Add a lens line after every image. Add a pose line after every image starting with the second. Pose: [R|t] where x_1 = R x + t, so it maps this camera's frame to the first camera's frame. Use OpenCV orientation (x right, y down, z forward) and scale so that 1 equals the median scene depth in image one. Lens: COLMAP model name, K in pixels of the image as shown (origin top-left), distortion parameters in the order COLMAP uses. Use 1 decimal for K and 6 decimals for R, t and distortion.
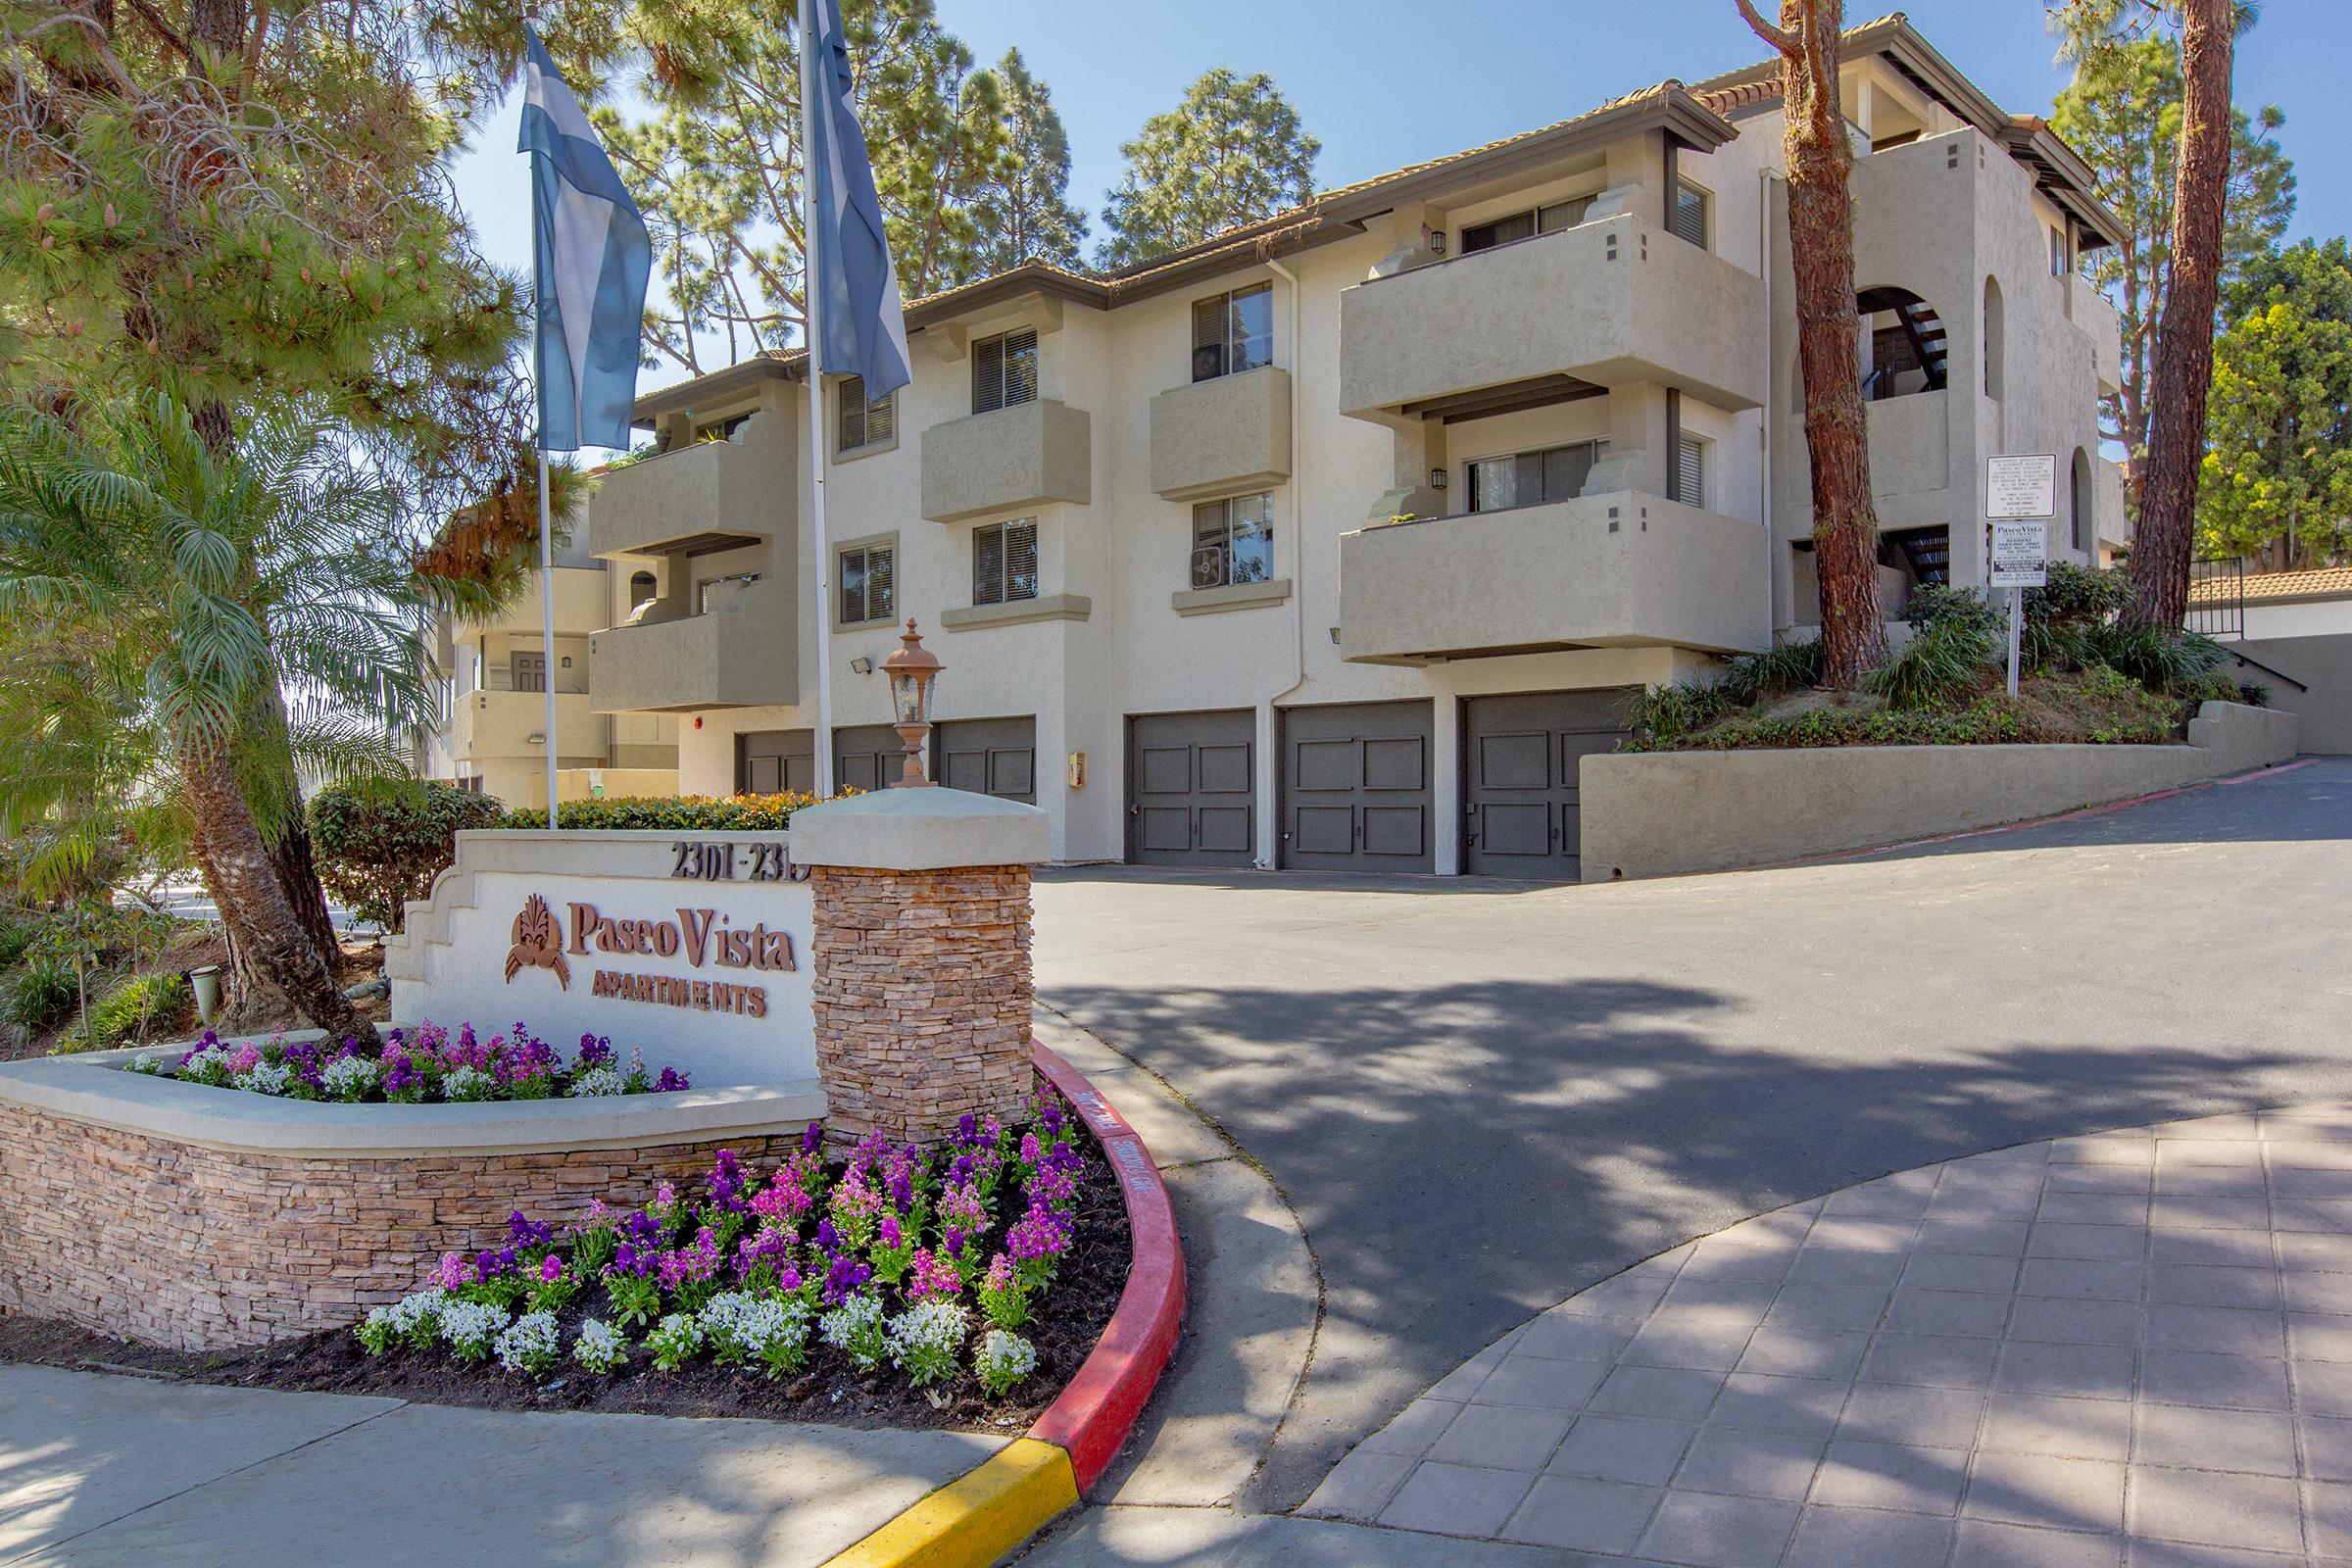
lens RADIAL K [[1677.4, 0, 1175.6], [0, 1677.4, 780.3], [0, 0, 1]] dist [0.007536, -0.006715]
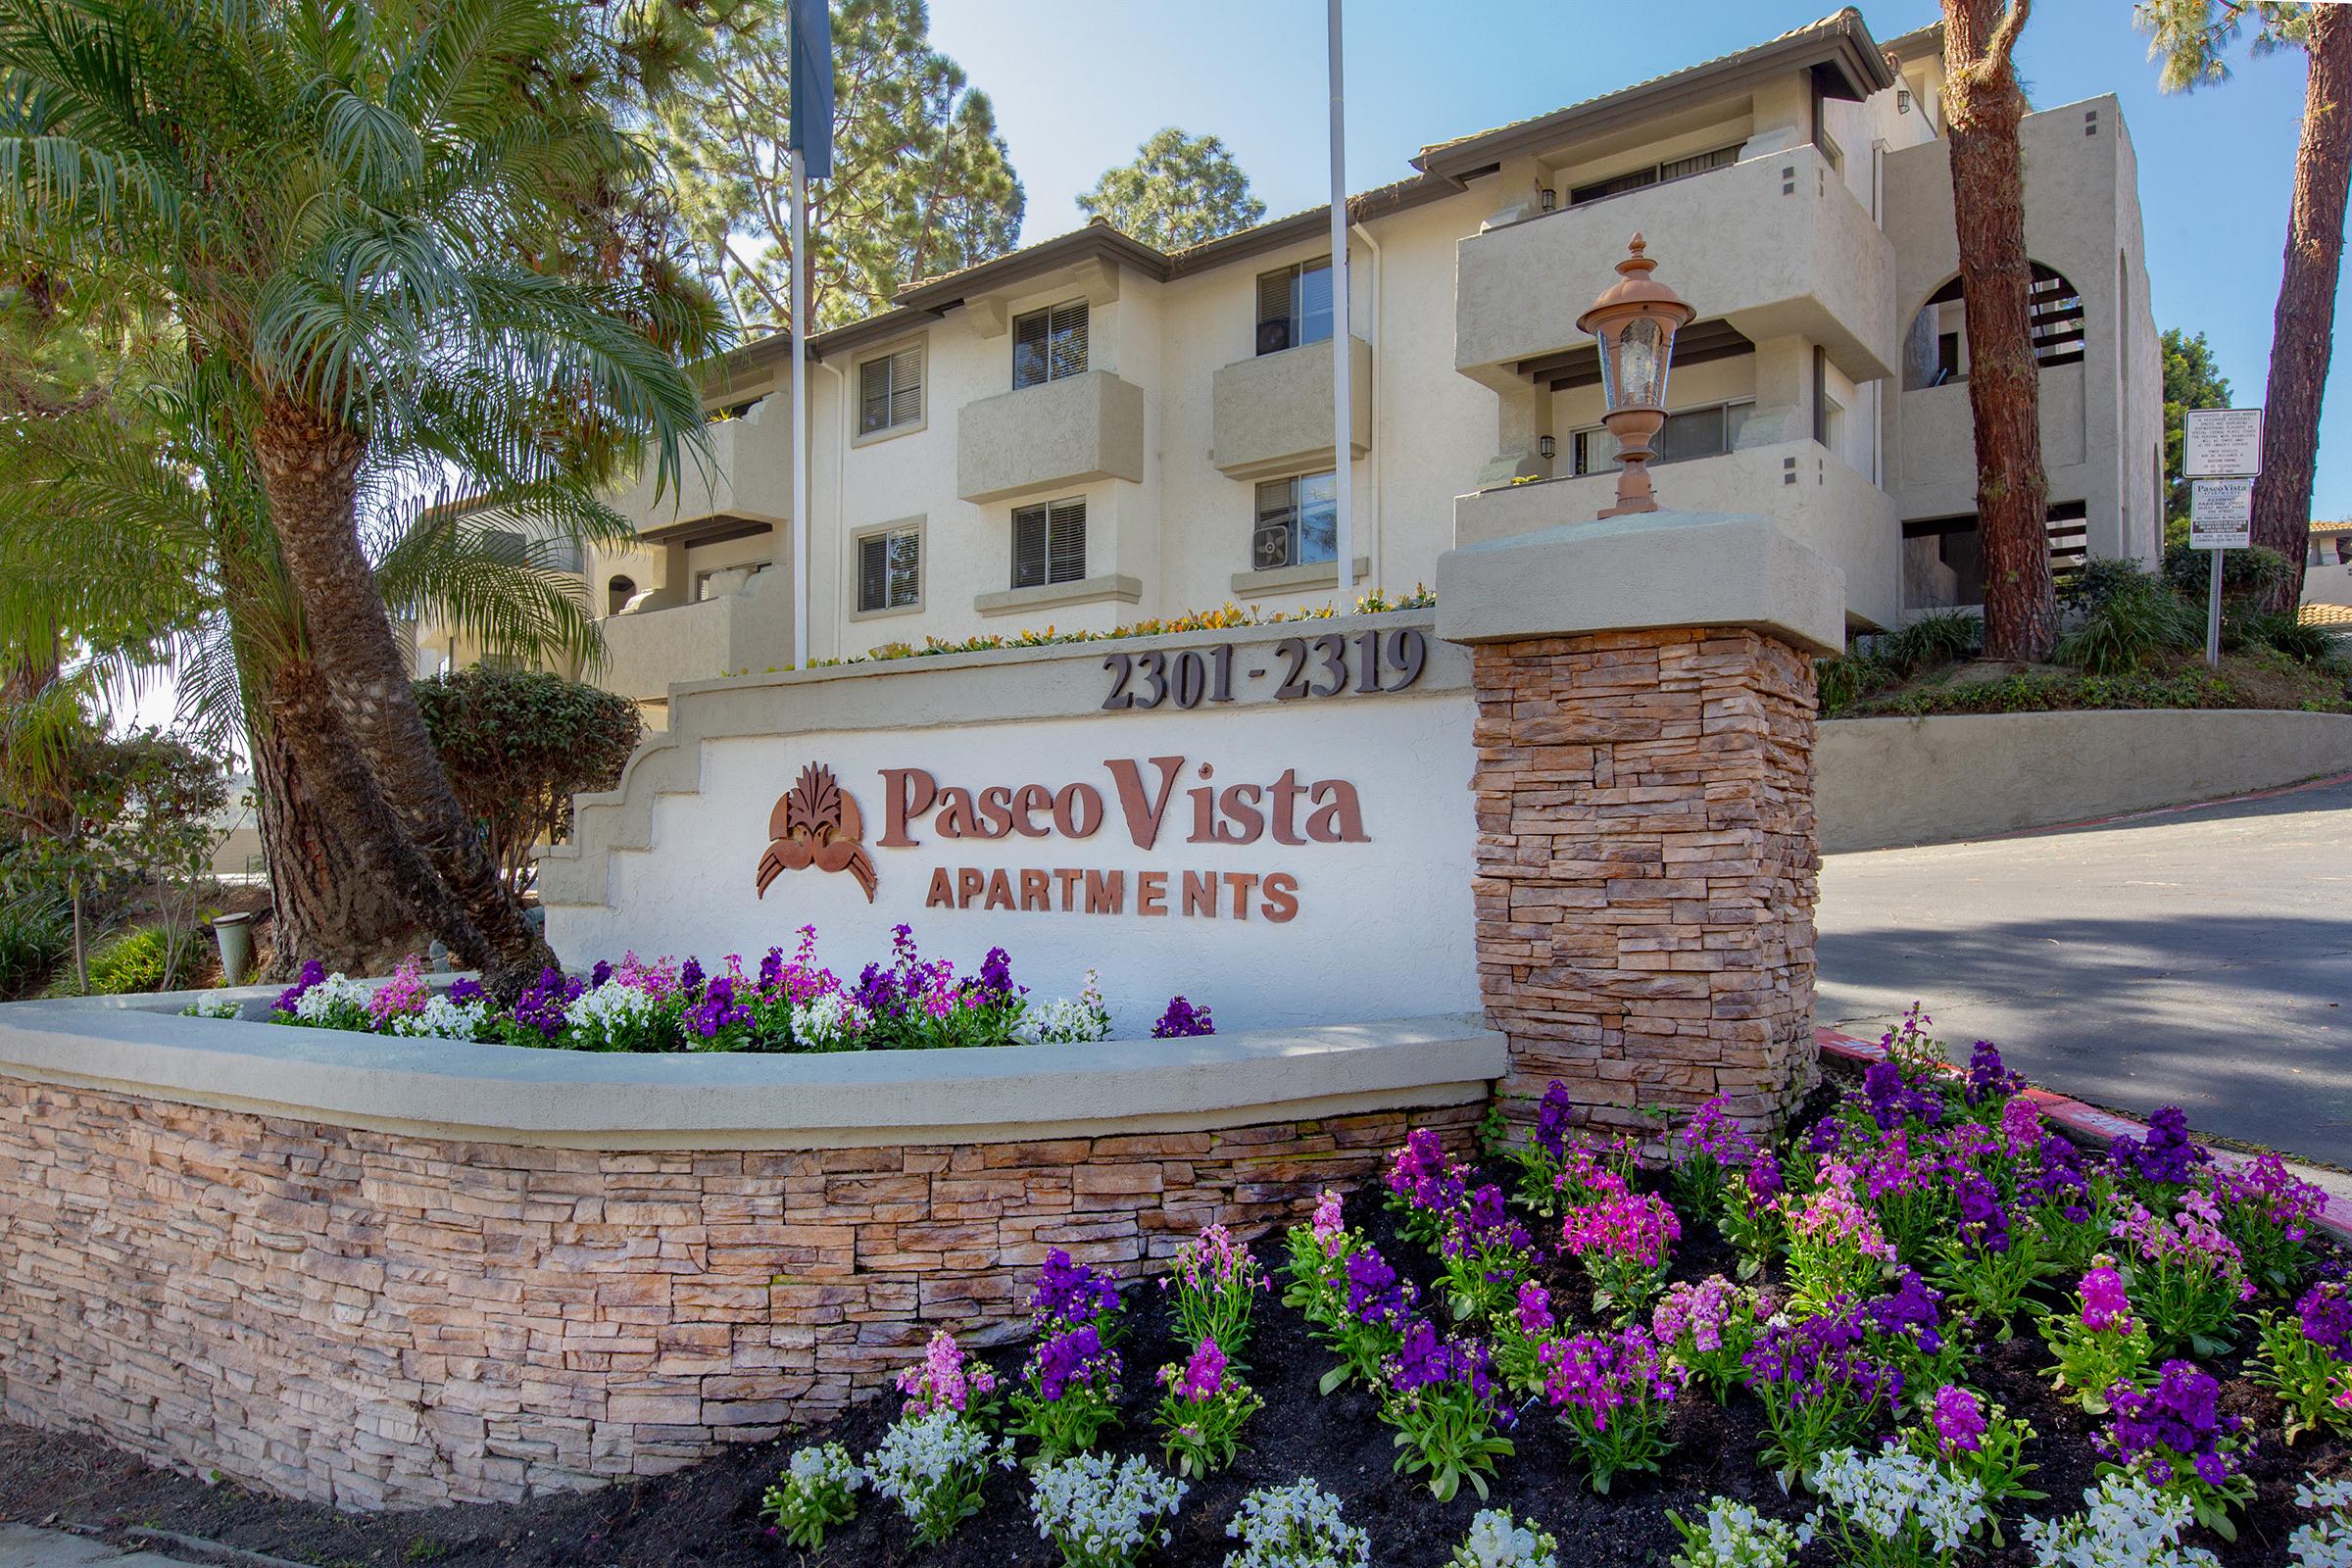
lens RADIAL K [[1513.0, 0, 1179.0], [0, 1513.0, 805.2], [0, 0, 1]] dist [0.003792, -0.006258]
pose [[0.996435, 0.013505, 0.083272, -0.155894], [-0.012432, 0.999833, -0.013401, 0.049548], [-0.083439, 0.012318, 0.996437, 0.209121]]
